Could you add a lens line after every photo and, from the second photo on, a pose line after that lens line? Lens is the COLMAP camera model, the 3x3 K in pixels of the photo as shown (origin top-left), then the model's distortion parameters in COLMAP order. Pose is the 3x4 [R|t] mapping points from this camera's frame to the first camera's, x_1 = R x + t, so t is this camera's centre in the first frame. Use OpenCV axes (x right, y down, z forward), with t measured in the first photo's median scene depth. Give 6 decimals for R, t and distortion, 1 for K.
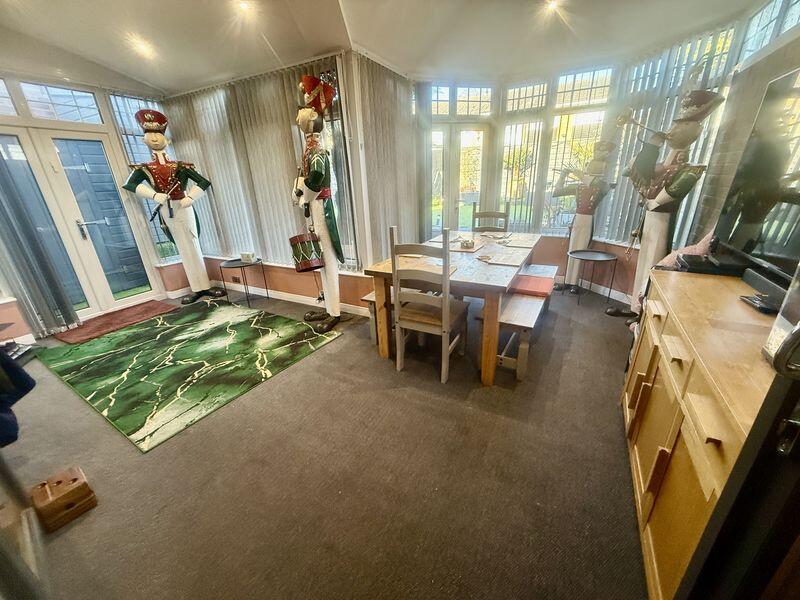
lens RADIAL K [[318.1, 0, 402.5], [0, 318.1, 301.2], [0, 0, 1]] dist [-0.001336, 0.000001]
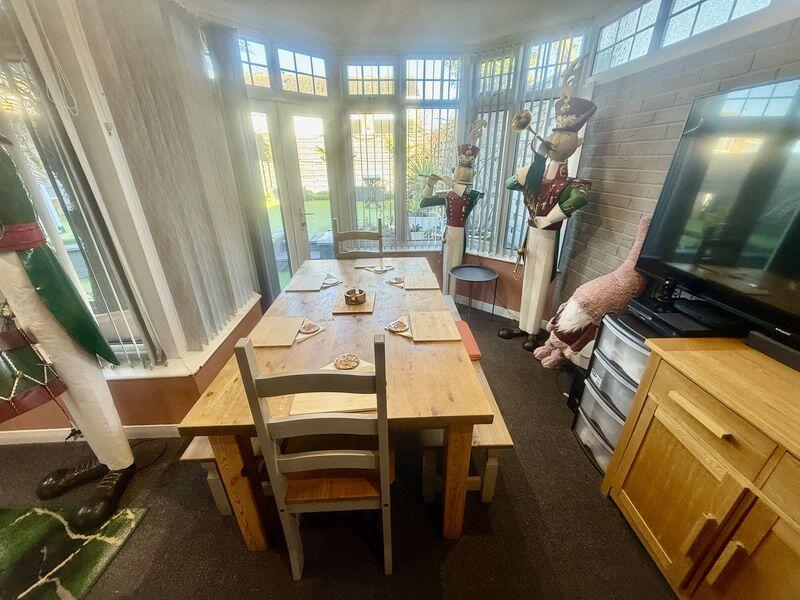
lens RADIAL K [[318.1, 0, 401.1], [0, 318.1, 299.4], [0, 0, 1]] dist [-0.001336, 0.000001]
pose [[0.854638, -0.179862, 0.487077, -0.029200], [0.164405, 0.983558, 0.074728, -0.181131], [-0.492510, 0.016213, 0.870156, 0.339174]]
